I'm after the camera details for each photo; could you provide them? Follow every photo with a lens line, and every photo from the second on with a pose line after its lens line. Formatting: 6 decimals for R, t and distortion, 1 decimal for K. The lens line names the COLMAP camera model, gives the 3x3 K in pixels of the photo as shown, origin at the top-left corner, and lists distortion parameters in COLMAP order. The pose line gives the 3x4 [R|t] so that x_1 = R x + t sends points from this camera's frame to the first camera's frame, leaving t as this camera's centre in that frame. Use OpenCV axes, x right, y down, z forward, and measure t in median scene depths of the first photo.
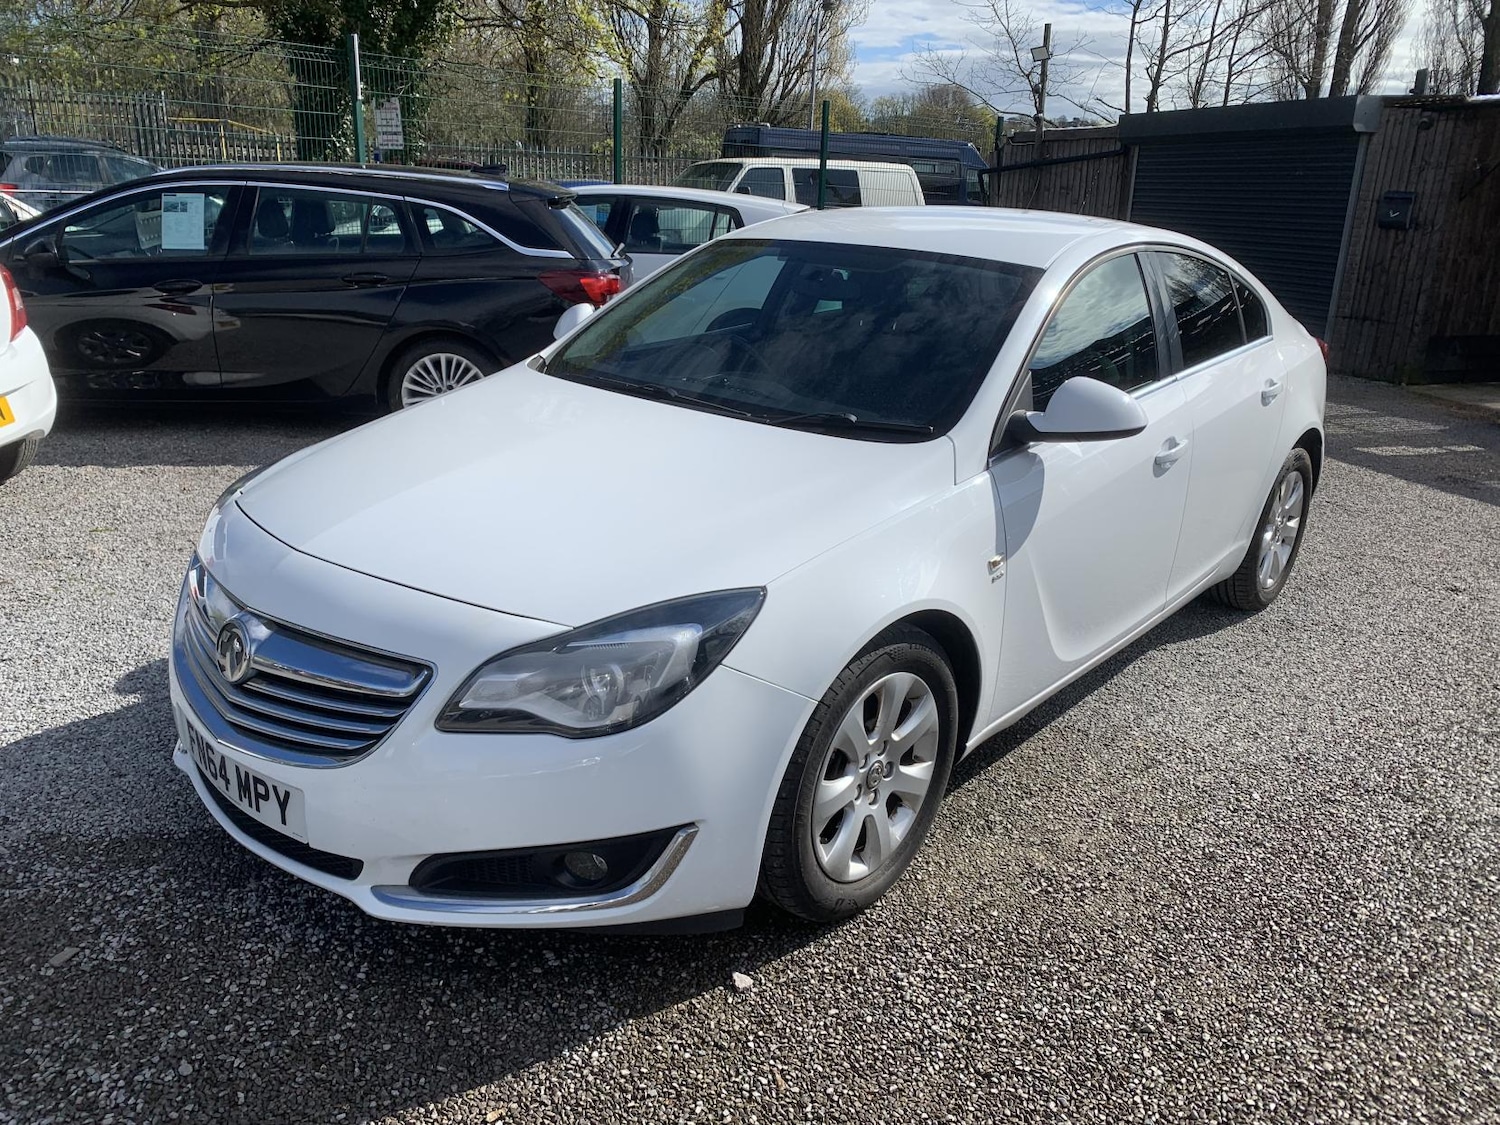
lens RADIAL K [[1141.2, 0, 768.5], [0, 1141.2, 573.8], [0, 0, 1]] dist [0.001067, -0.004963]
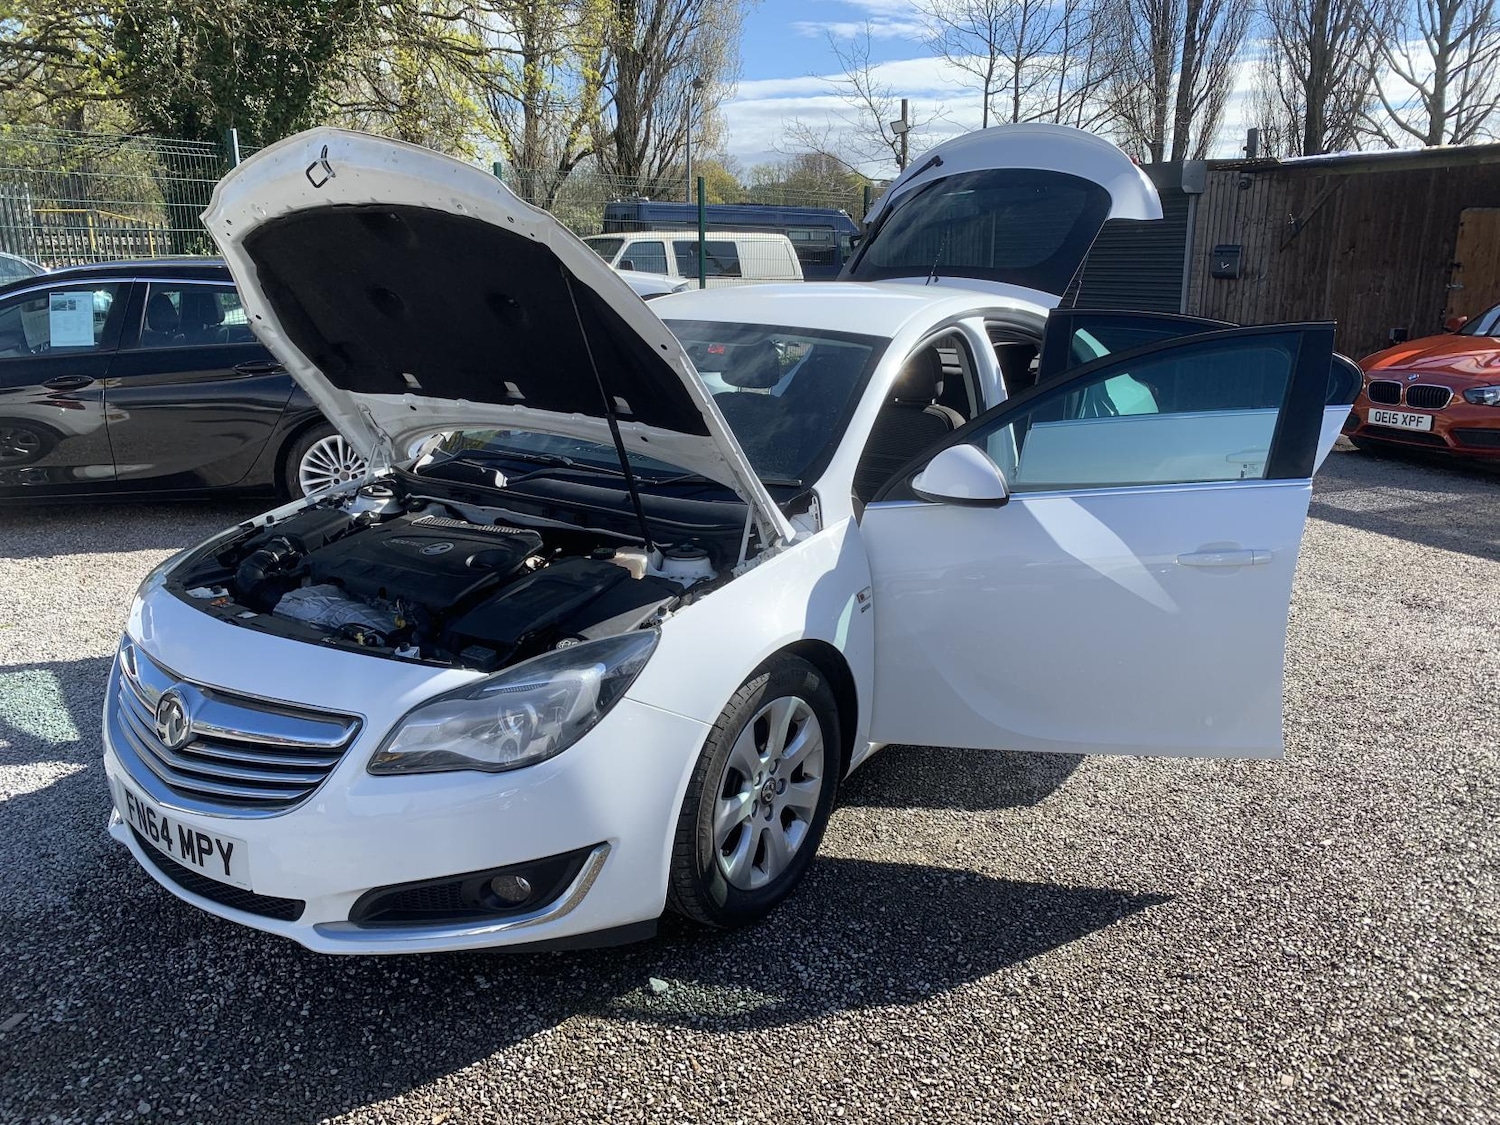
lens RADIAL K [[1141.2, 0, 780.7], [0, 1141.2, 562.9], [0, 0, 1]] dist [0.001067, -0.004963]
pose [[0.993612, -0.059597, 0.095826, 0.011857], [0.065306, 0.996202, -0.057586, 0.017289], [-0.092030, 0.063476, 0.993731, -0.129216]]
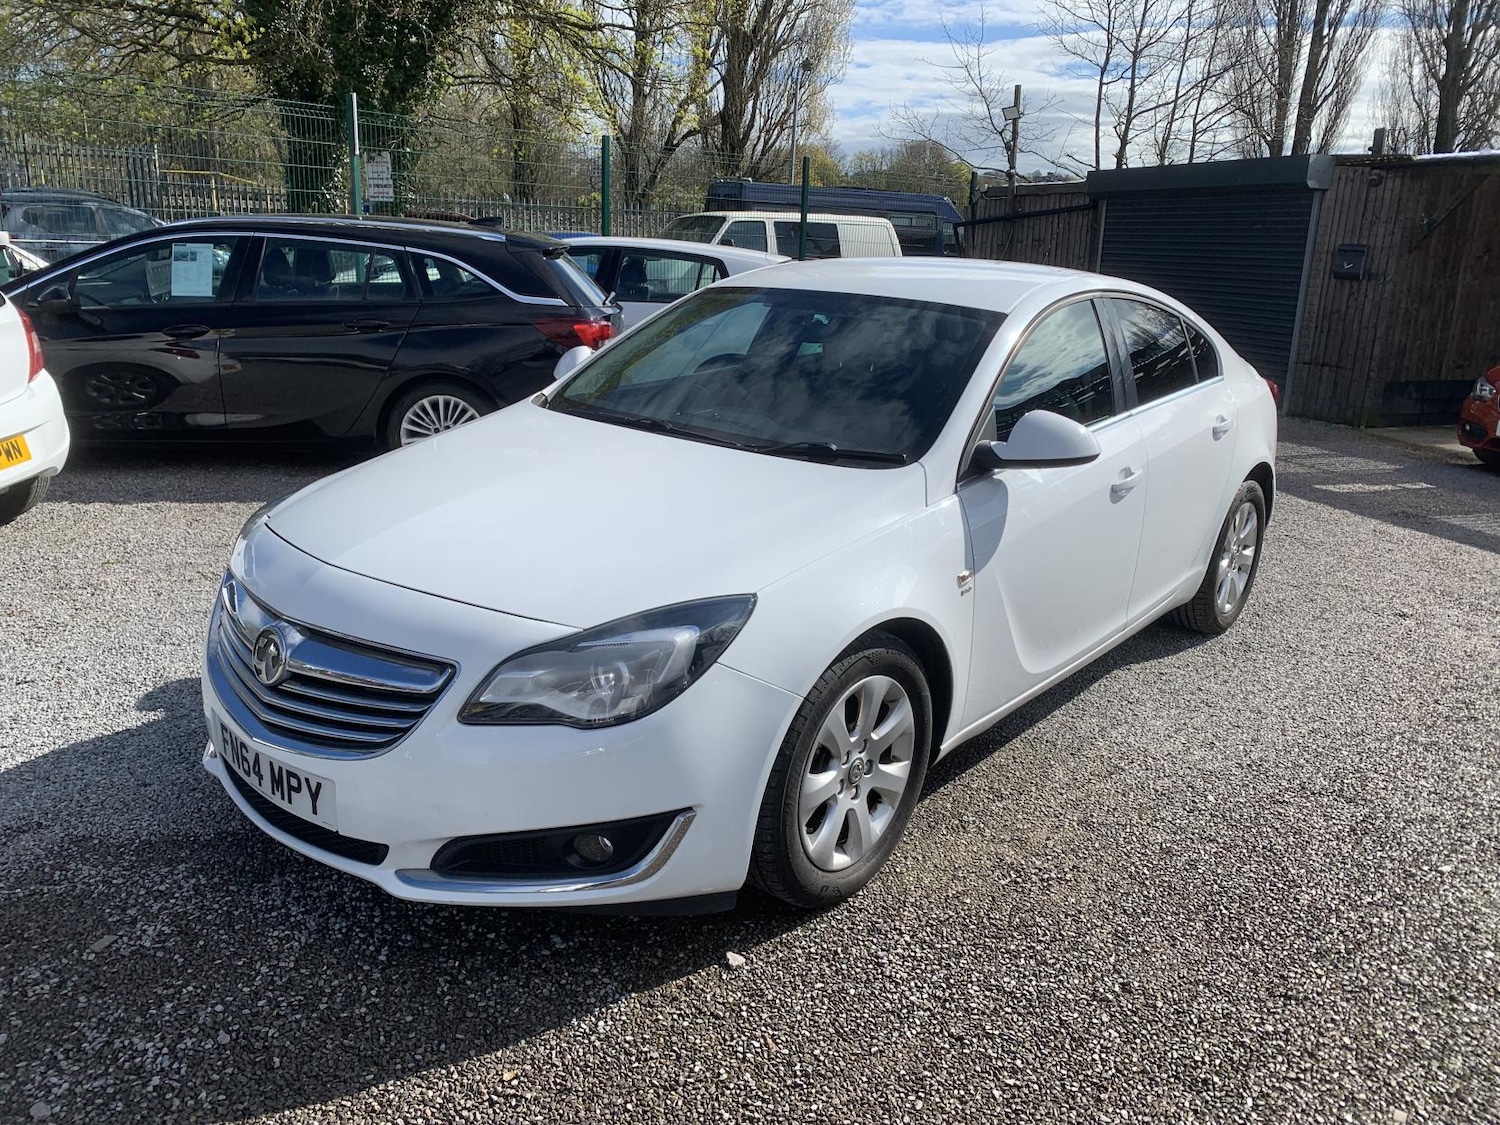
lens RADIAL K [[1141.2, 0, 775.3], [0, 1141.2, 564.0], [0, 0, 1]] dist [0.001067, -0.004963]
pose [[0.999764, -0.003654, 0.021402, -0.006251], [0.004698, 0.998790, -0.048952, 0.031206], [-0.021197, 0.049041, 0.998572, -0.094571]]
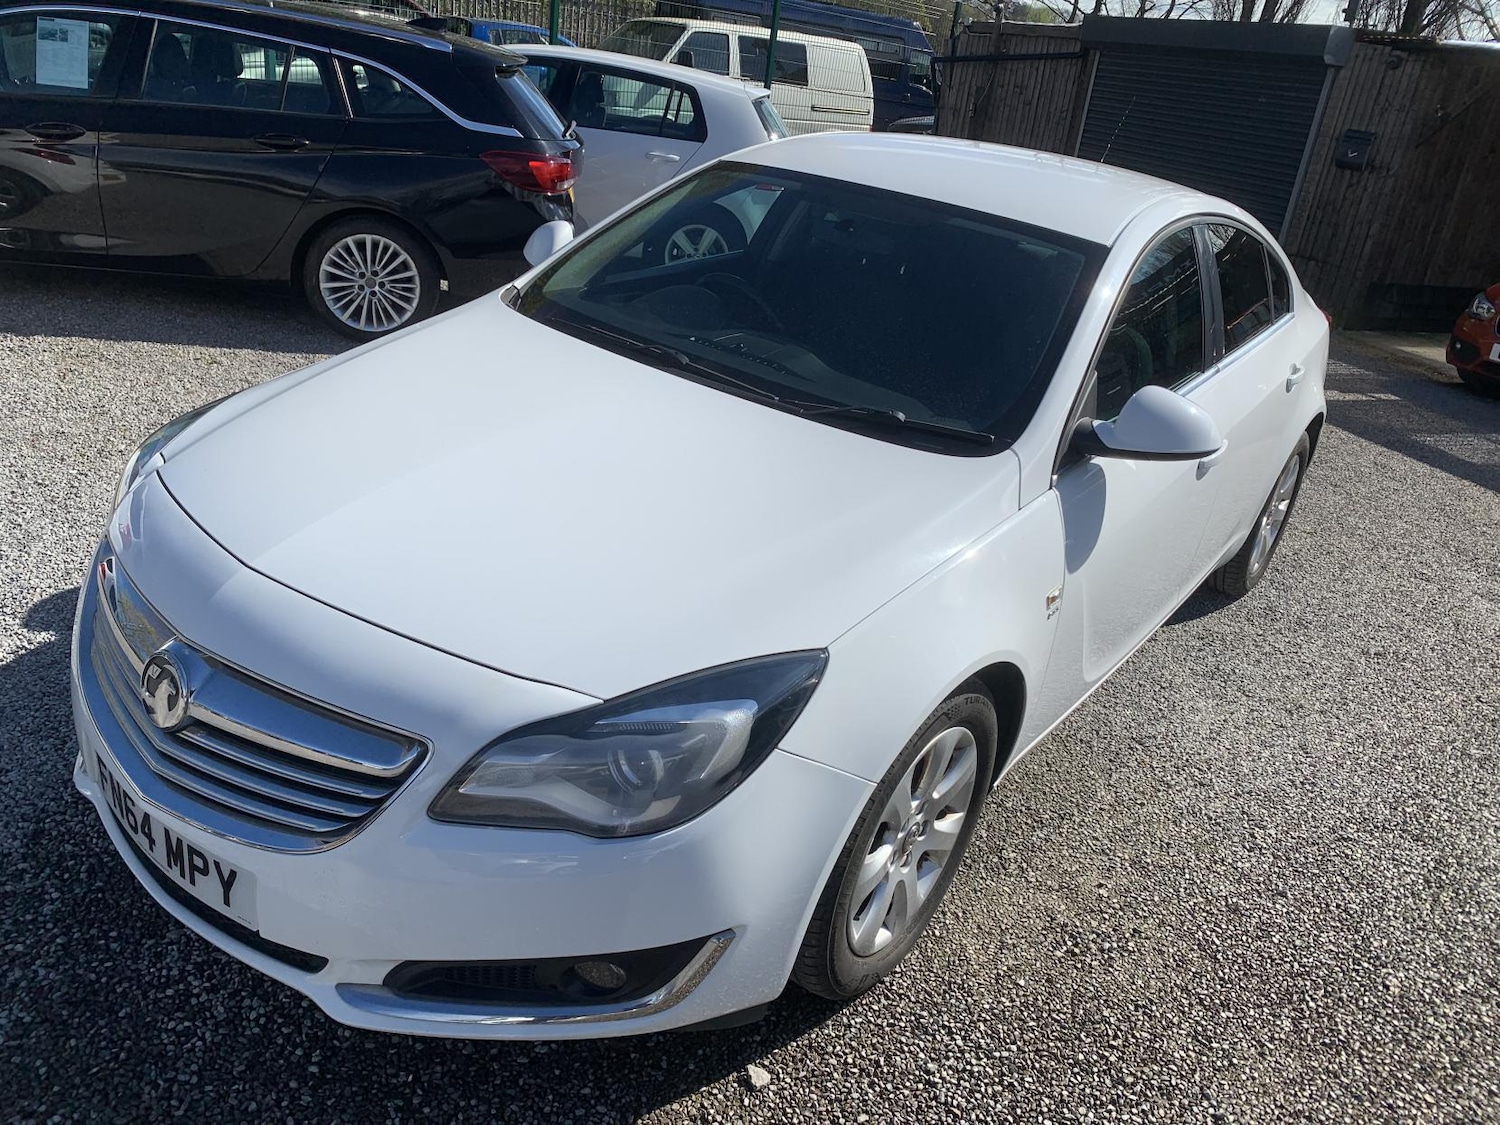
lens RADIAL K [[1141.2, 0, 772.3], [0, 1141.2, 559.7], [0, 0, 1]] dist [0.001067, -0.004963]
pose [[0.993213, 0.058316, 0.100638, -0.114207], [-0.067966, 0.993127, 0.095286, -0.113935], [-0.094390, -0.101479, 0.990350, 0.152797]]
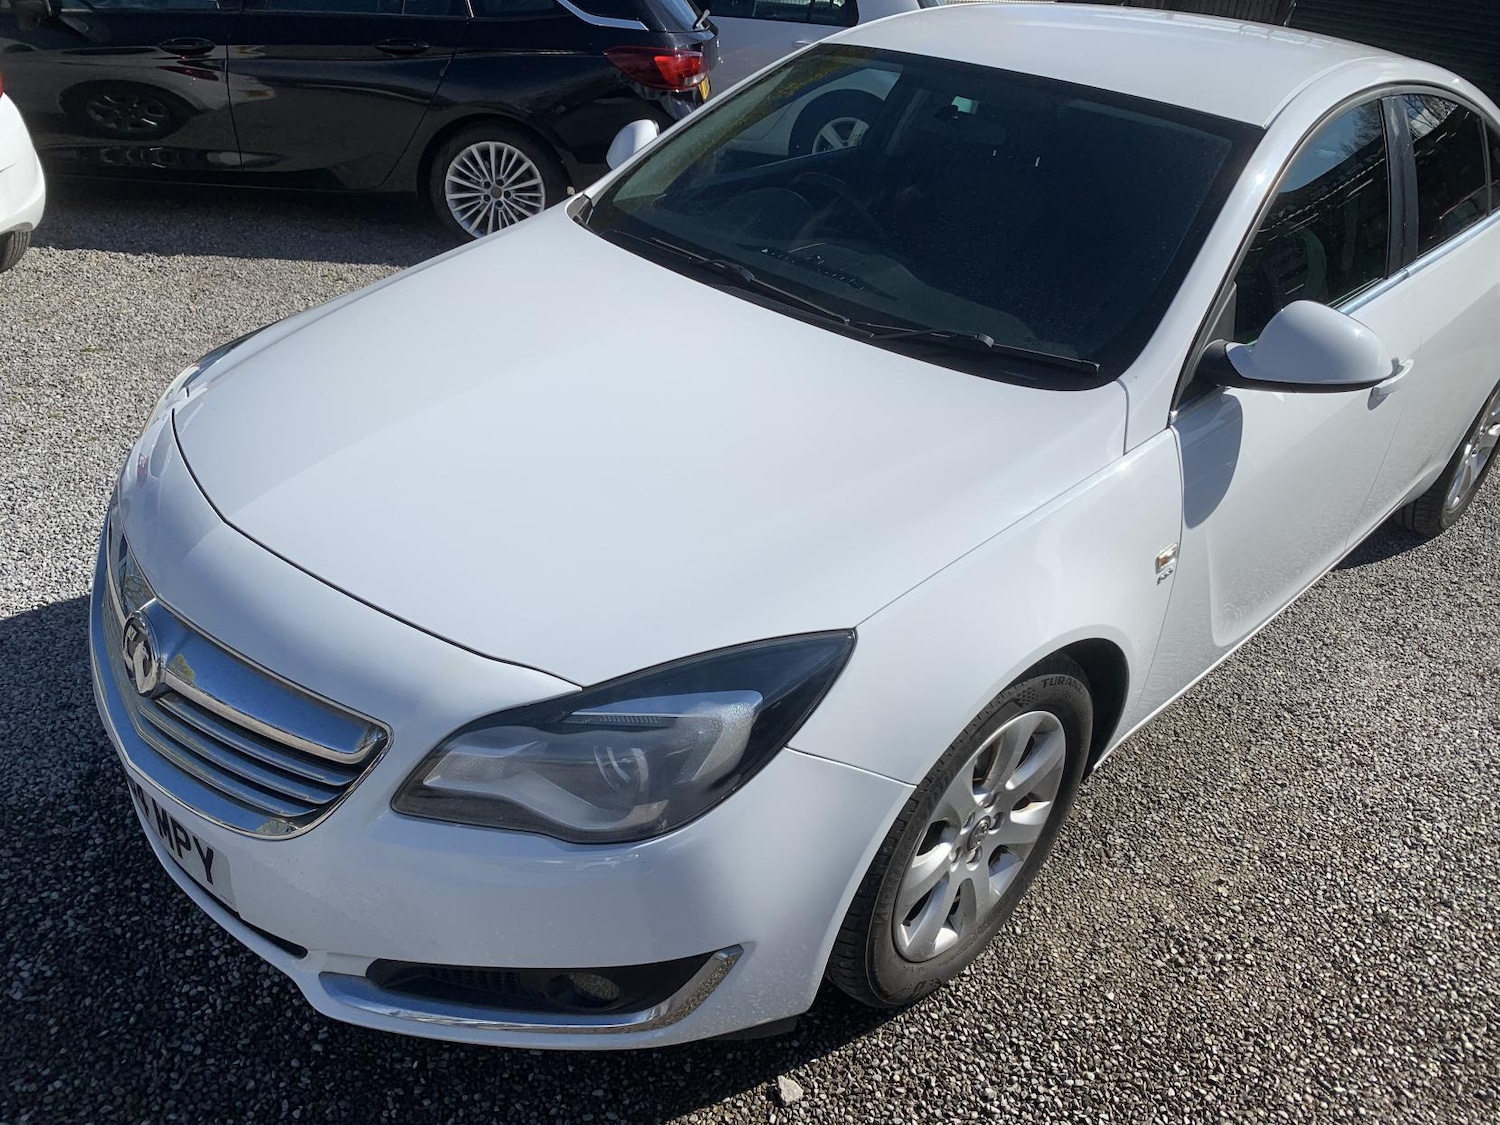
lens RADIAL K [[1141.2, 0, 778.8], [0, 1141.2, 559.3], [0, 0, 1]] dist [0.001067, -0.004963]
pose [[0.996400, 0.070450, -0.047148, -0.017681], [-0.060458, 0.980438, 0.187316, -0.140262], [0.059422, -0.183791, 0.981168, 0.265365]]
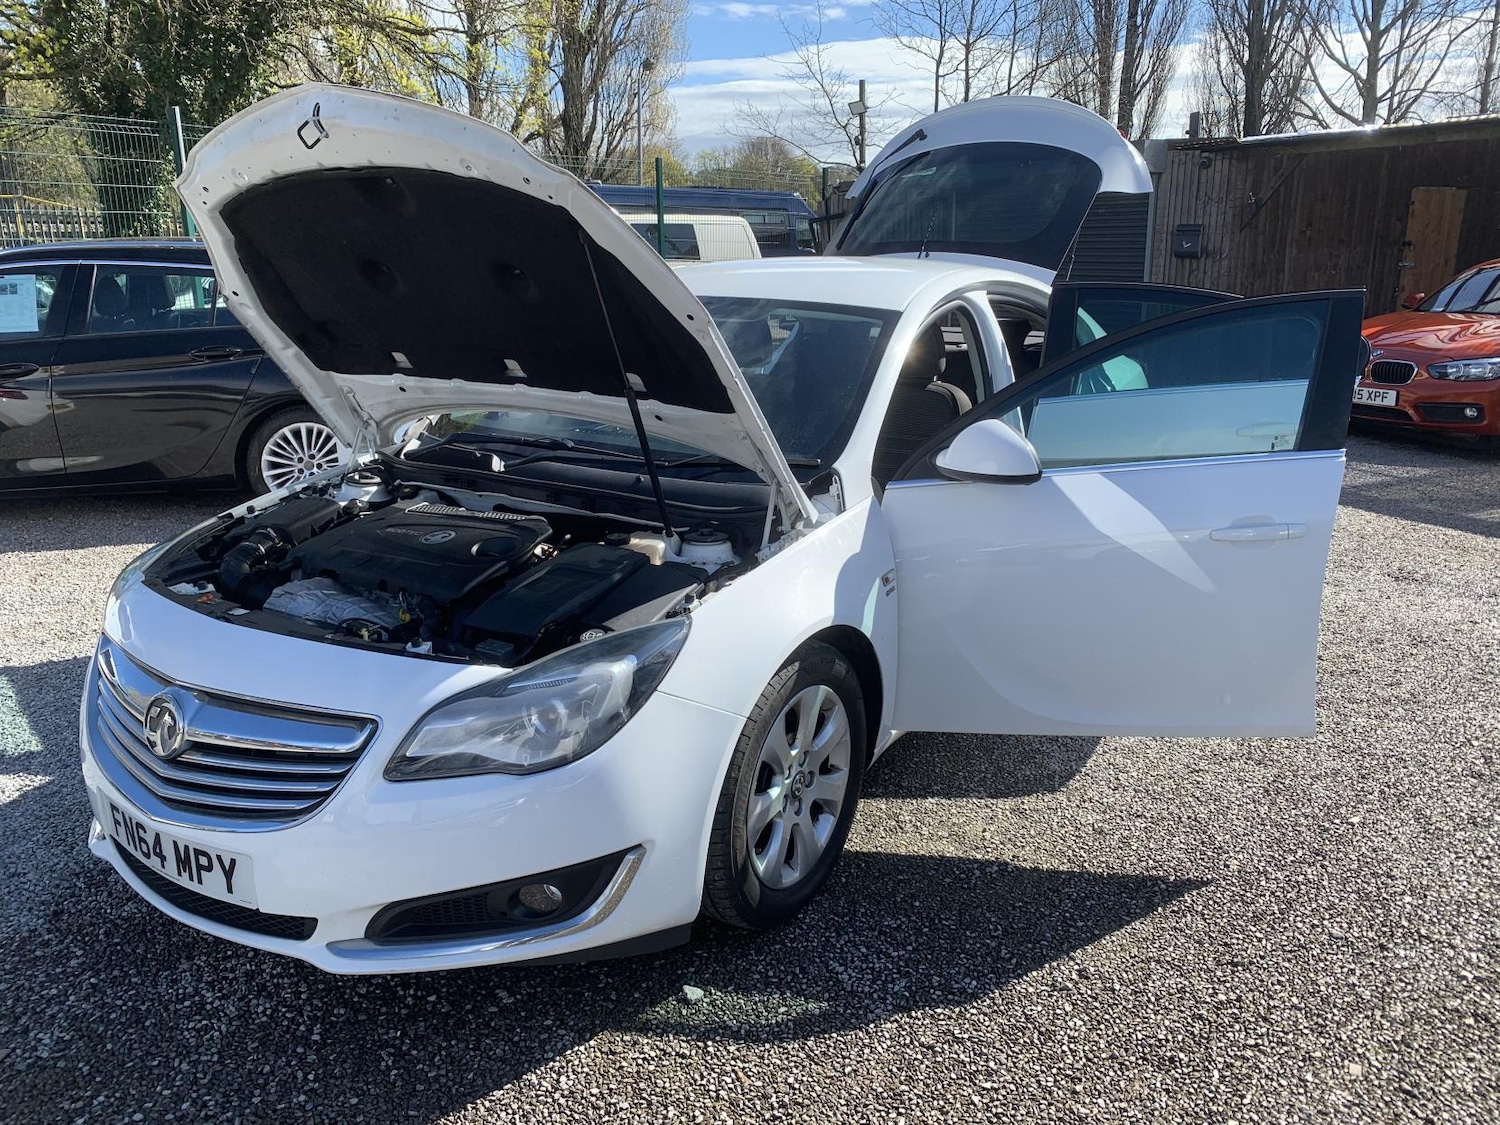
lens RADIAL K [[1141.2, 0, 787.3], [0, 1141.2, 557.3], [0, 0, 1]] dist [0.001067, -0.004963]
pose [[0.986627, -0.078713, 0.142728, -0.051501], [0.086181, 0.995174, -0.046914, 0.012534], [-0.138346, 0.058587, 0.988650, -0.069432]]
